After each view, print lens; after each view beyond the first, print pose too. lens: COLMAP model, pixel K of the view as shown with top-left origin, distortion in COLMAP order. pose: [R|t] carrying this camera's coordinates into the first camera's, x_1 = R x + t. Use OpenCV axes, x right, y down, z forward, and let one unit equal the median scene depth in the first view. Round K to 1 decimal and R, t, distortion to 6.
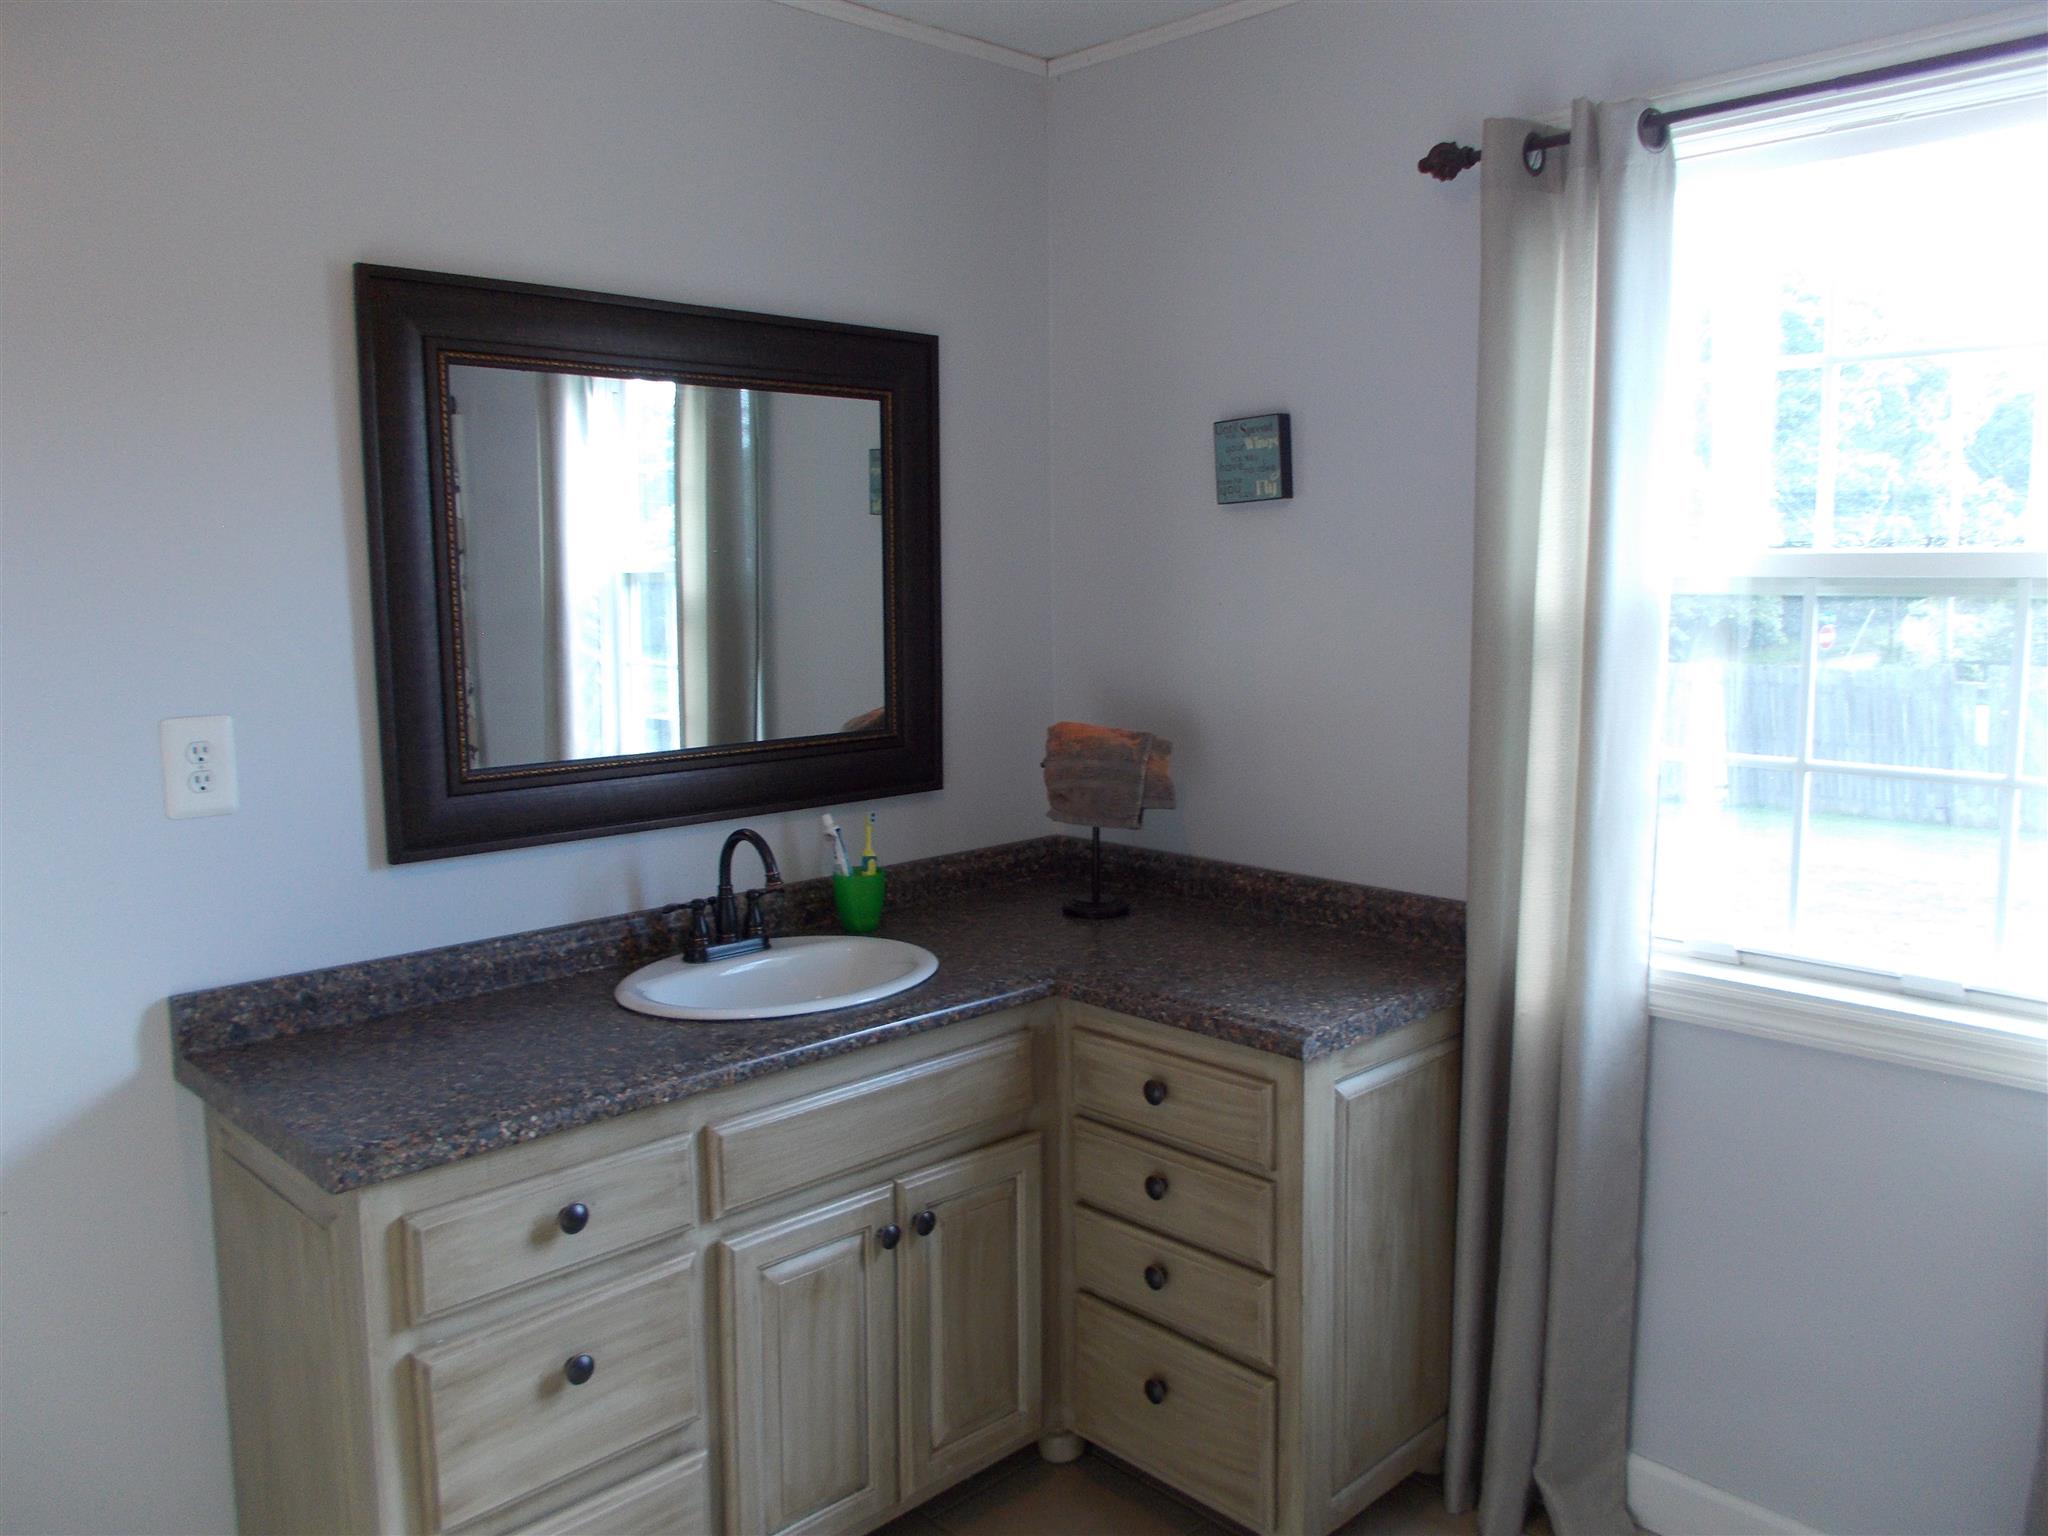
lens RADIAL K [[1551.4, 0, 1020.8], [0, 1551.4, 758.9], [0, 0, 1]] dist [0.017268, 0.001342]
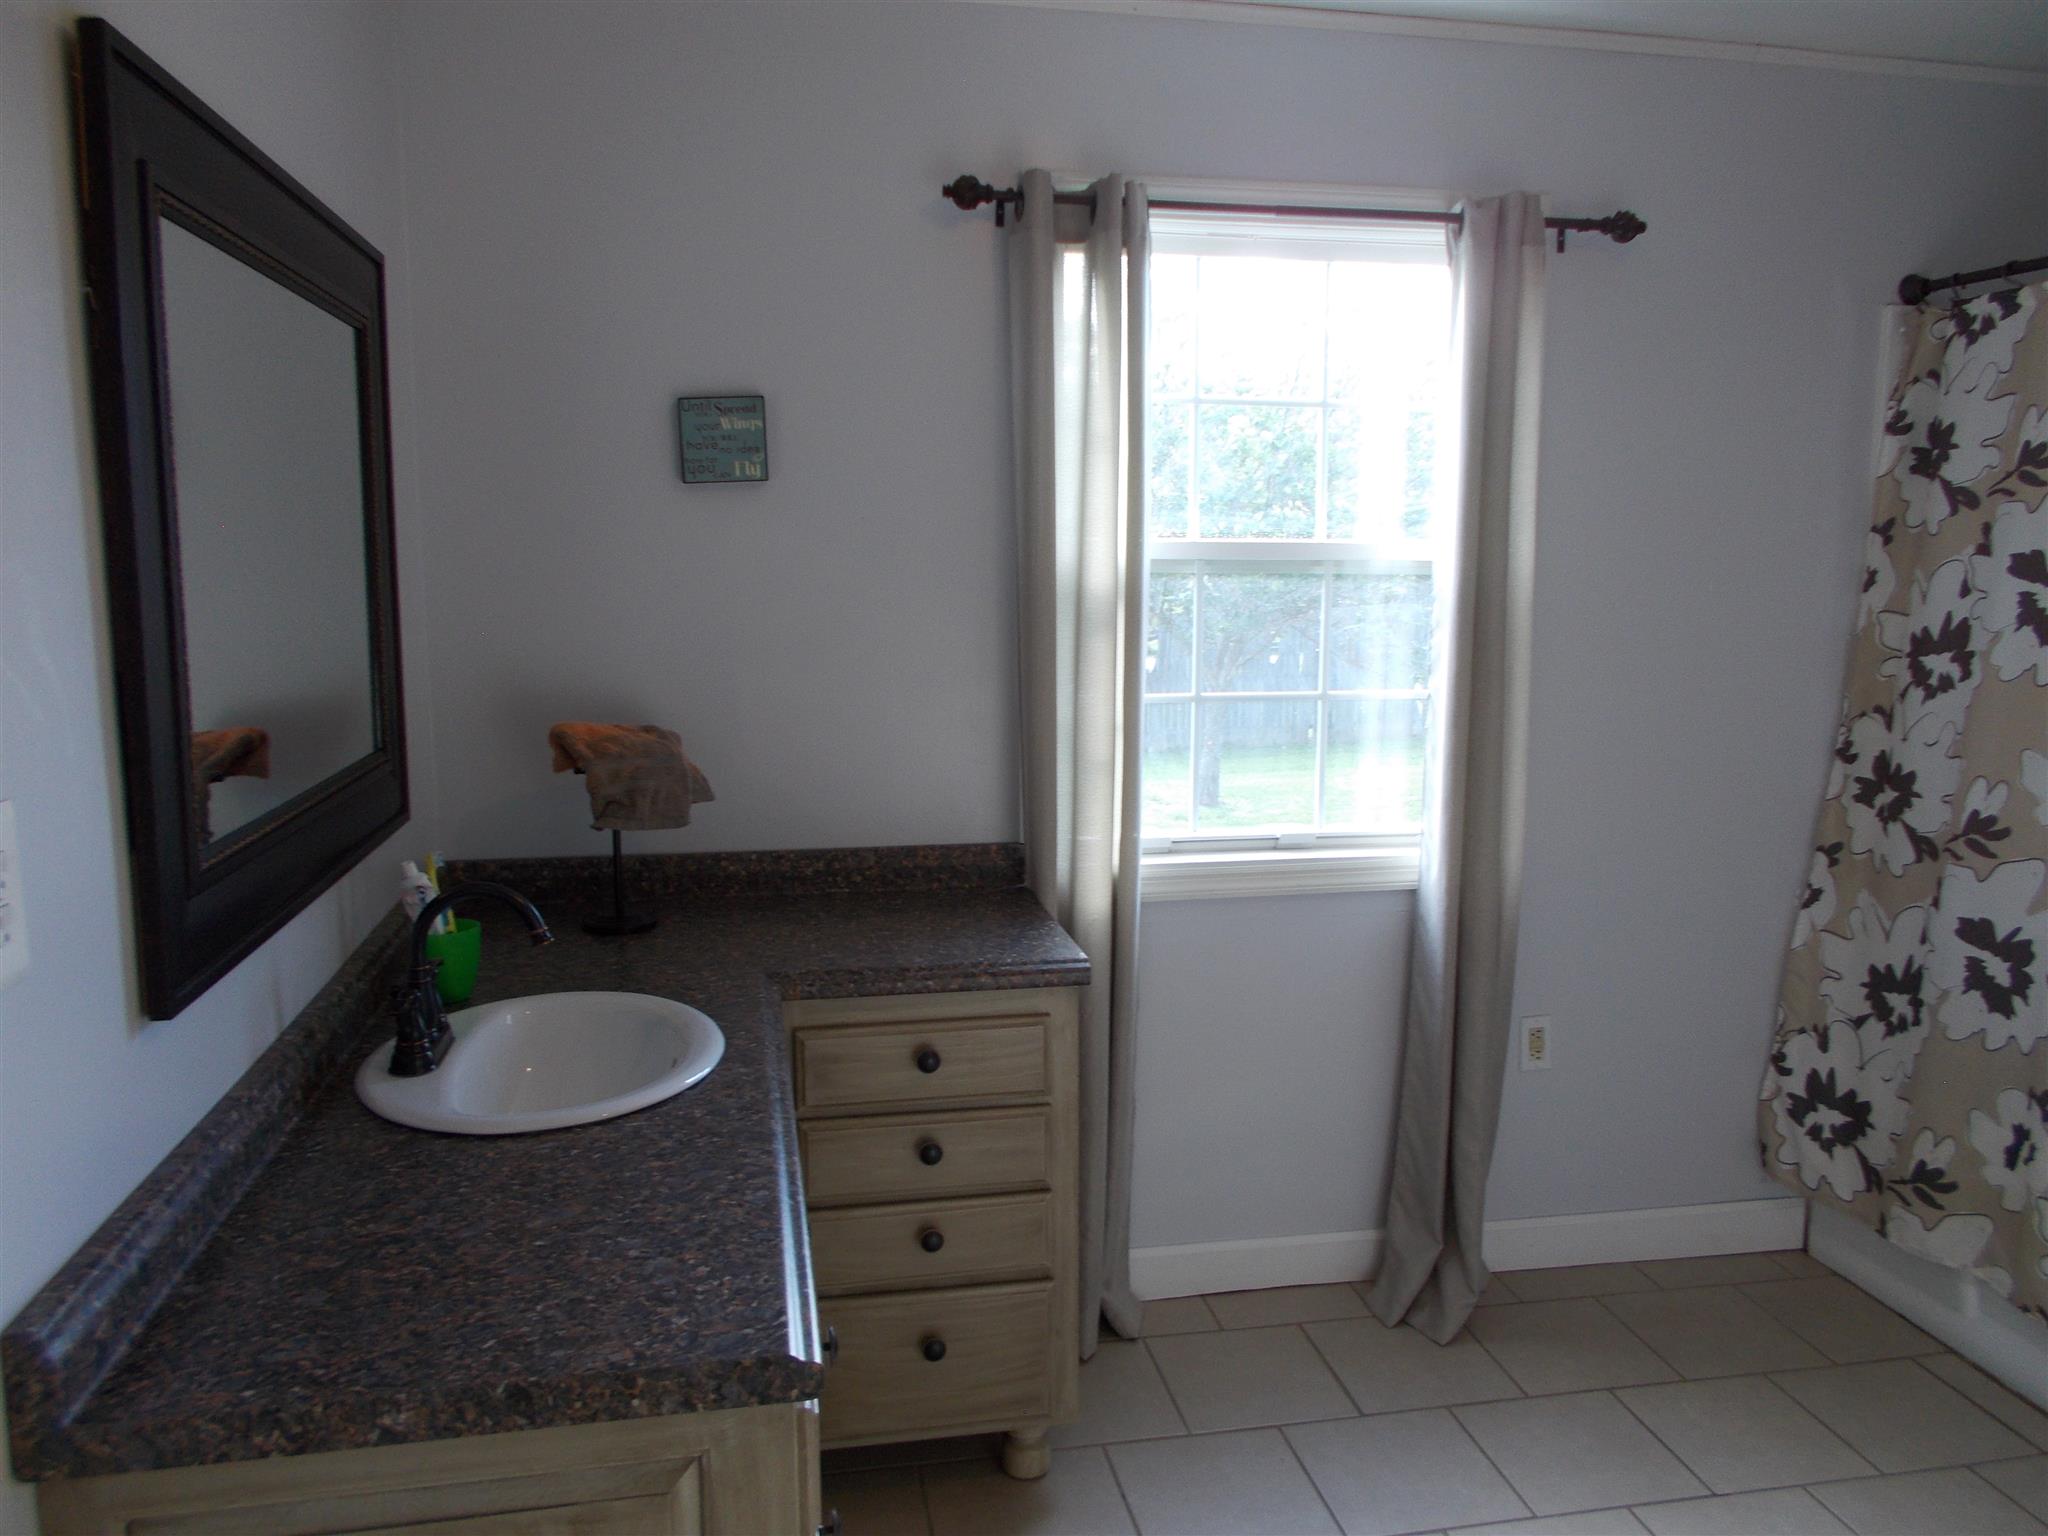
lens RADIAL K [[1551.4, 0, 1020.8], [0, 1551.4, 758.9], [0, 0, 1]] dist [0.017268, 0.001342]
pose [[0.560357, -0.104820, 0.821591, -0.627726], [0.096860, 0.993446, 0.060684, -0.035791], [-0.822568, 0.045575, 0.566838, 0.321127]]
